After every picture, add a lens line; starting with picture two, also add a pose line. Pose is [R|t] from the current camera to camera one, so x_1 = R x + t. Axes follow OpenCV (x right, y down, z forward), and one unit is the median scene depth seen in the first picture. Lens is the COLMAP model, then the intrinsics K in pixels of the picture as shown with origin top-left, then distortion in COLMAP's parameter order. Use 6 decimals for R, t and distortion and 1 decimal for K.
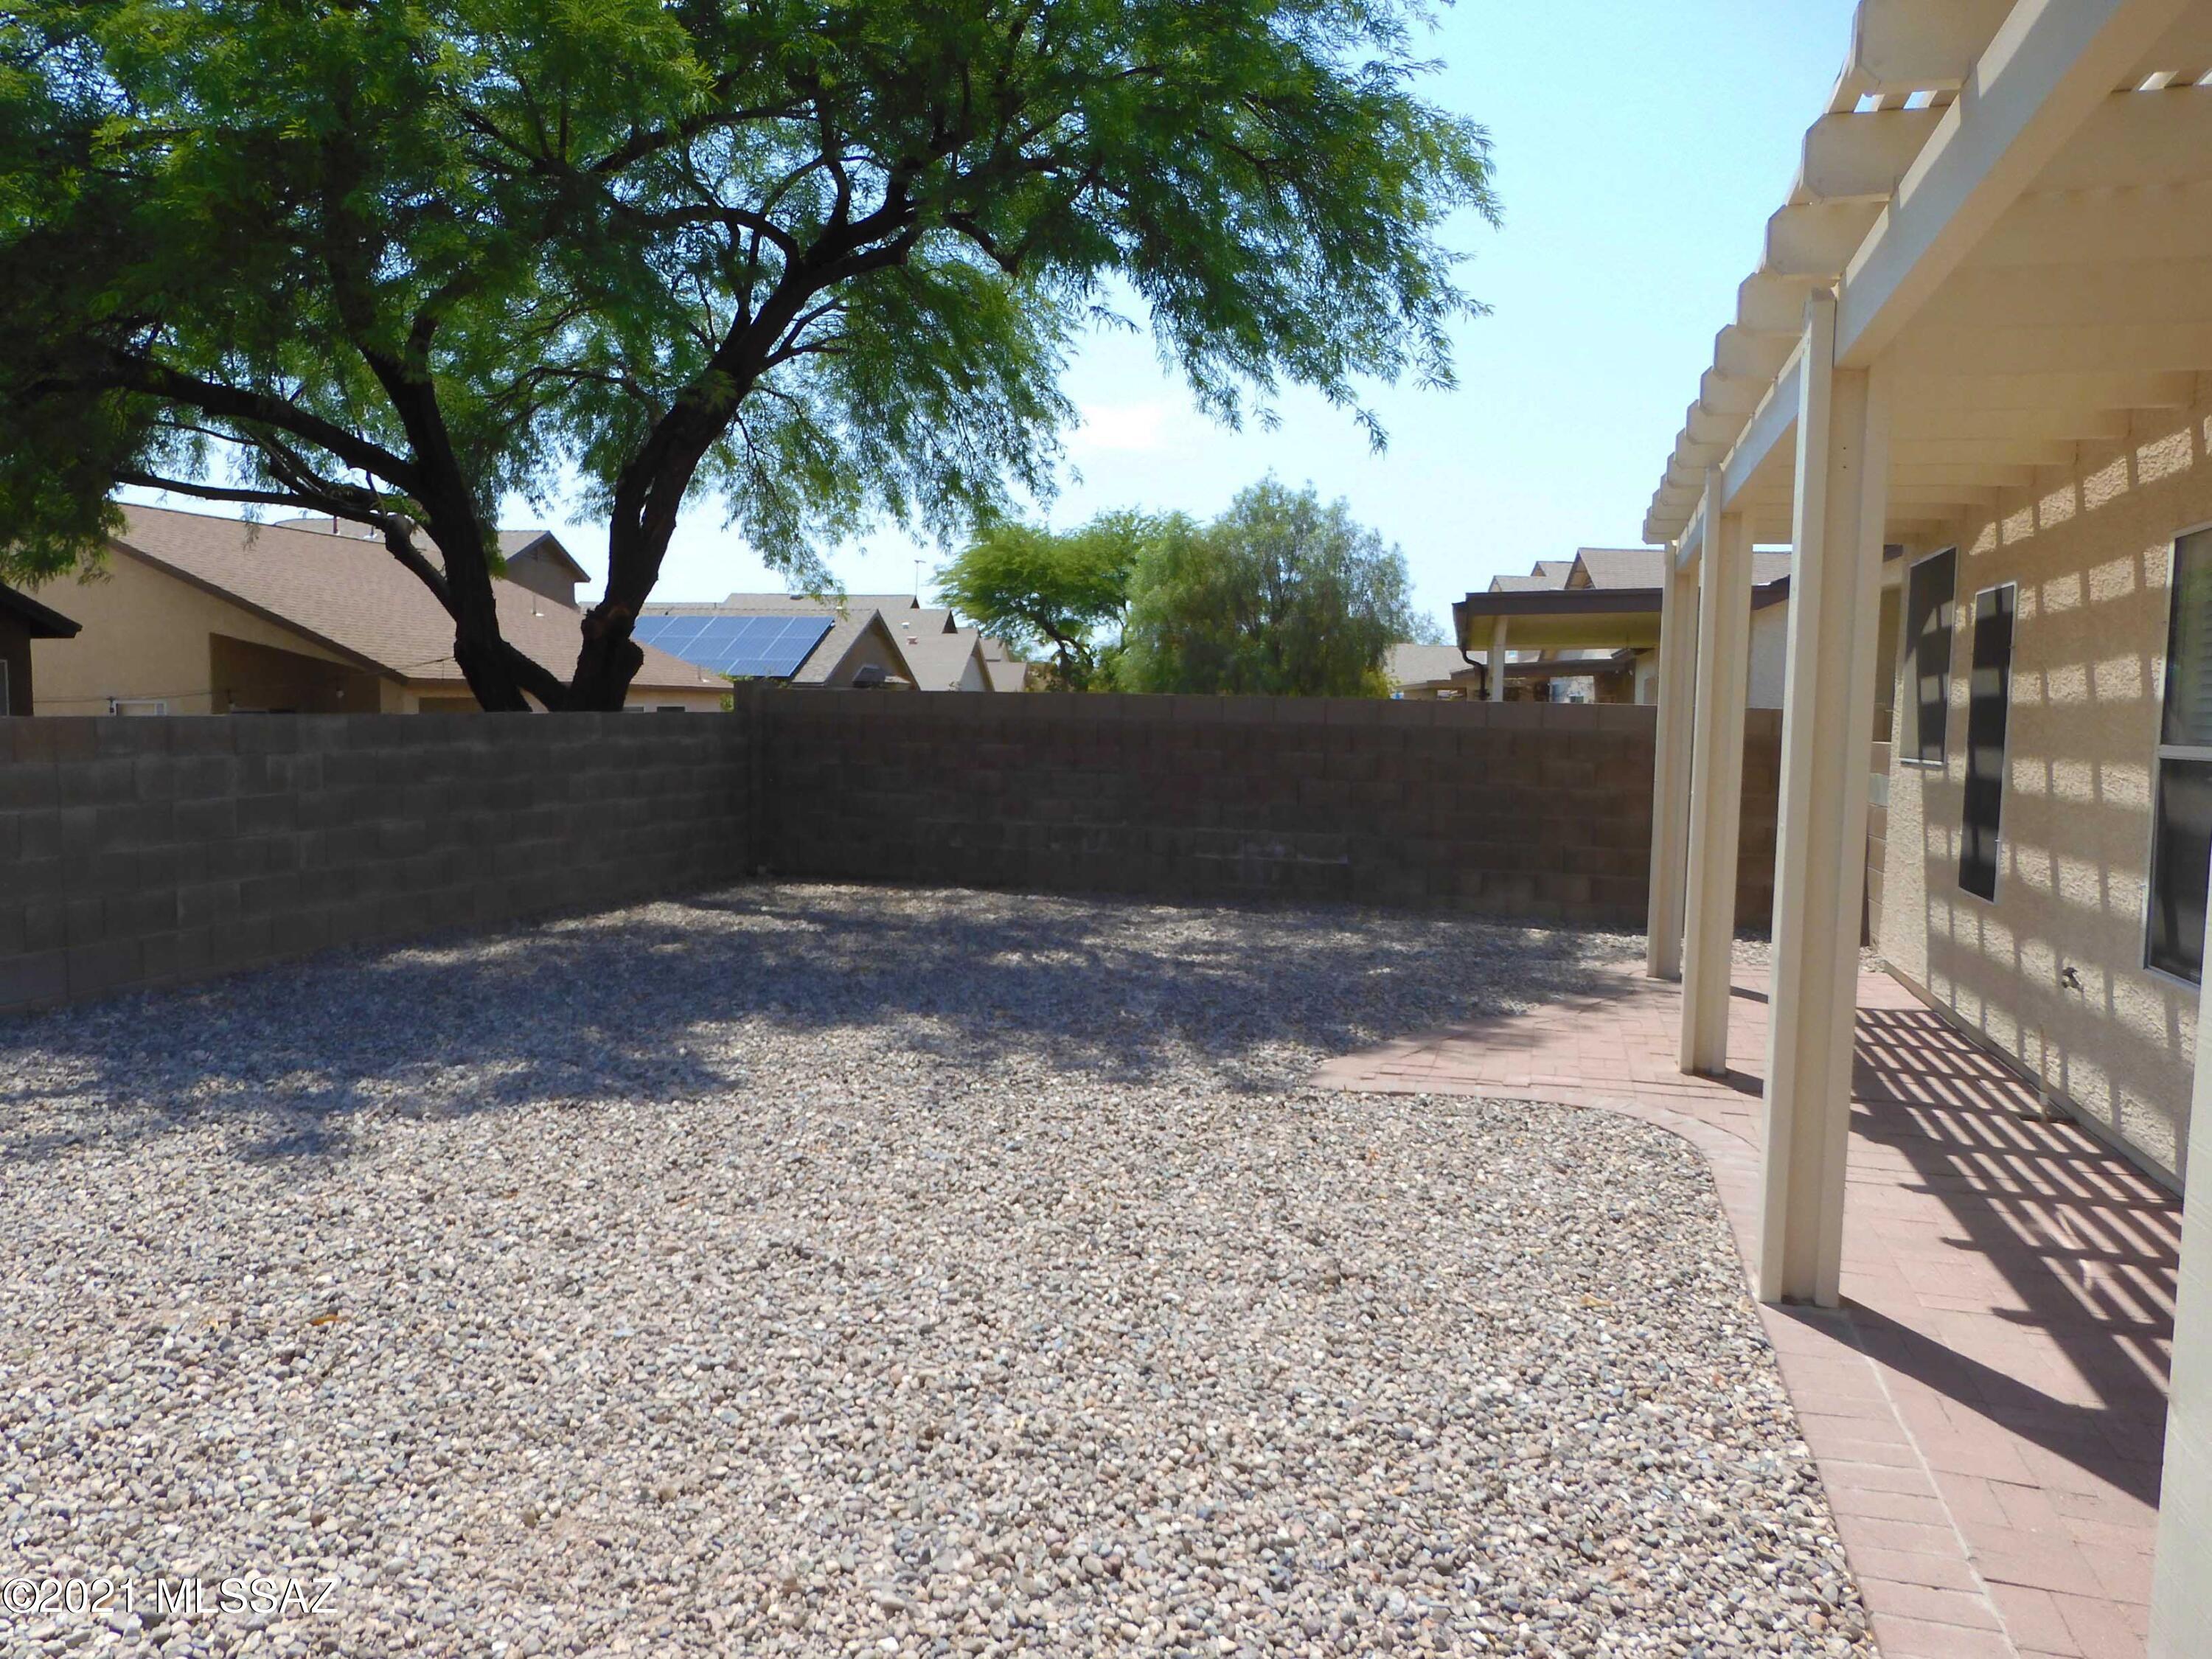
lens RADIAL K [[1567.5, 0, 1103.2], [0, 1567.5, 869.3], [0, 0, 1]] dist [0.001678, -0.000834]
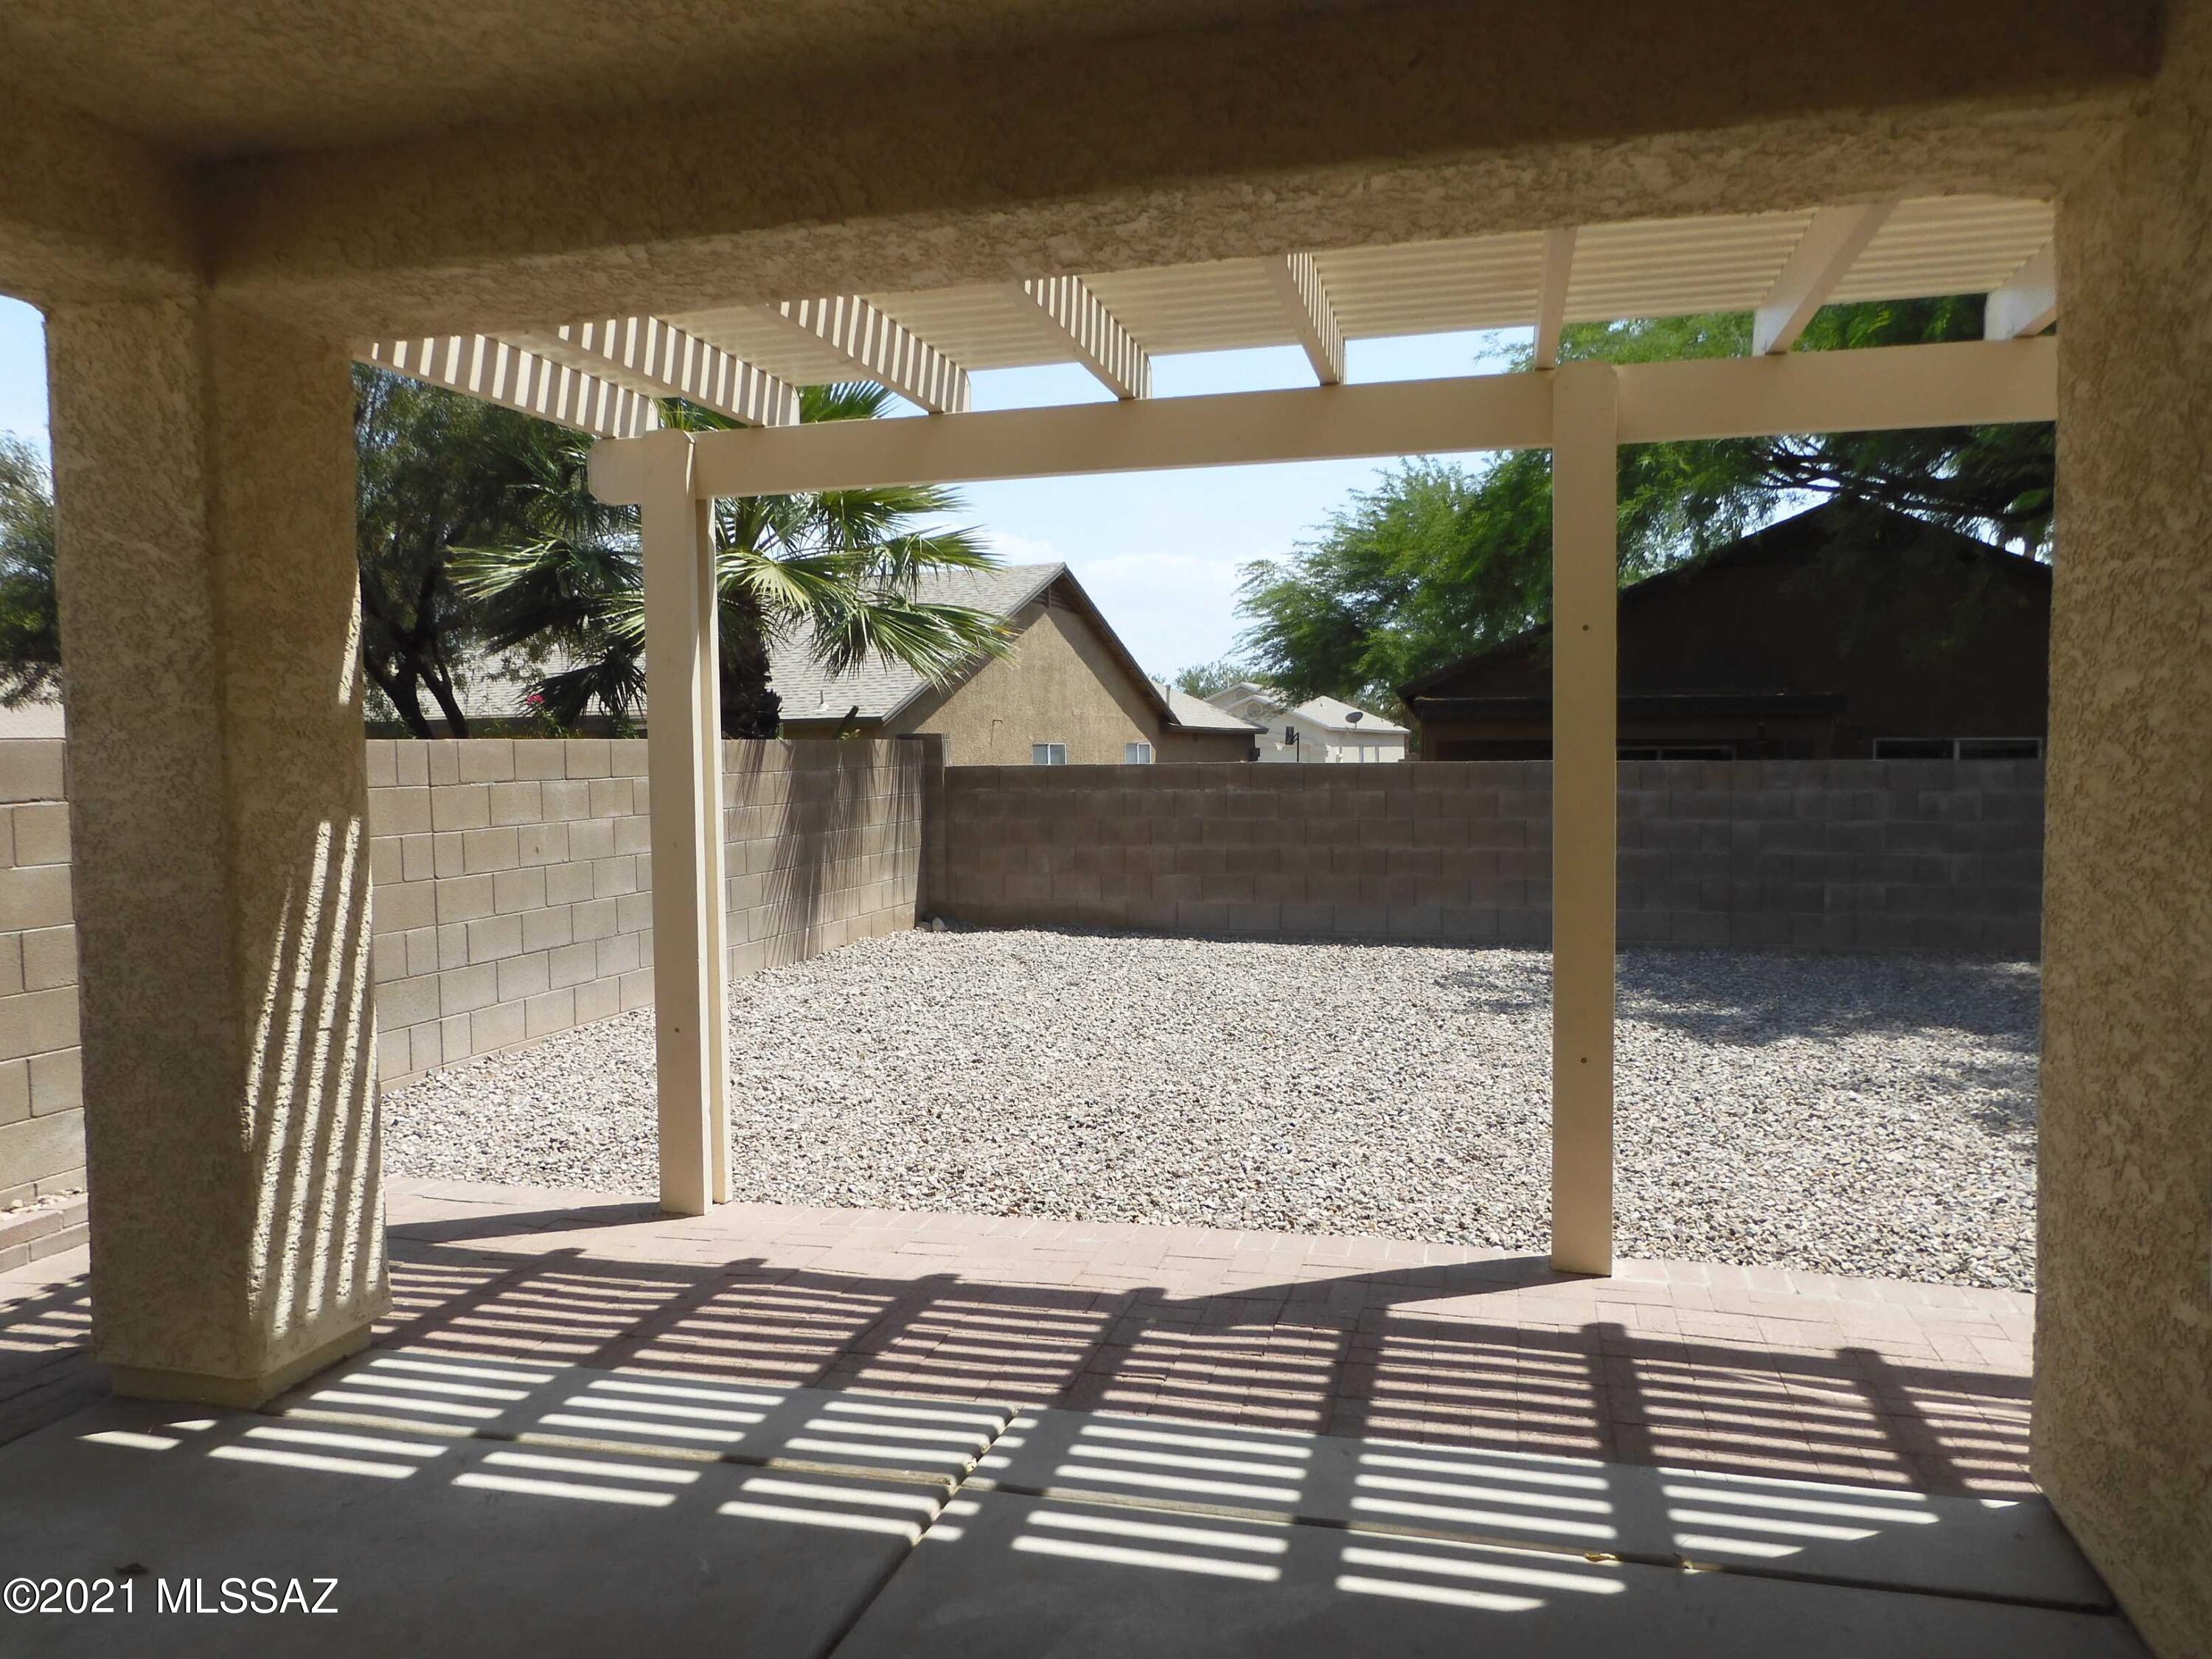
lens RADIAL K [[1567.5, 0, 1103.2], [0, 1567.5, 869.3], [0, 0, 1]] dist [0.001678, -0.000834]
pose [[0.049656, 0.063069, -0.996773, 1.150613], [-0.095837, 0.993700, 0.058100, -0.031499], [0.994158, 0.092642, 0.055387, 0.431699]]
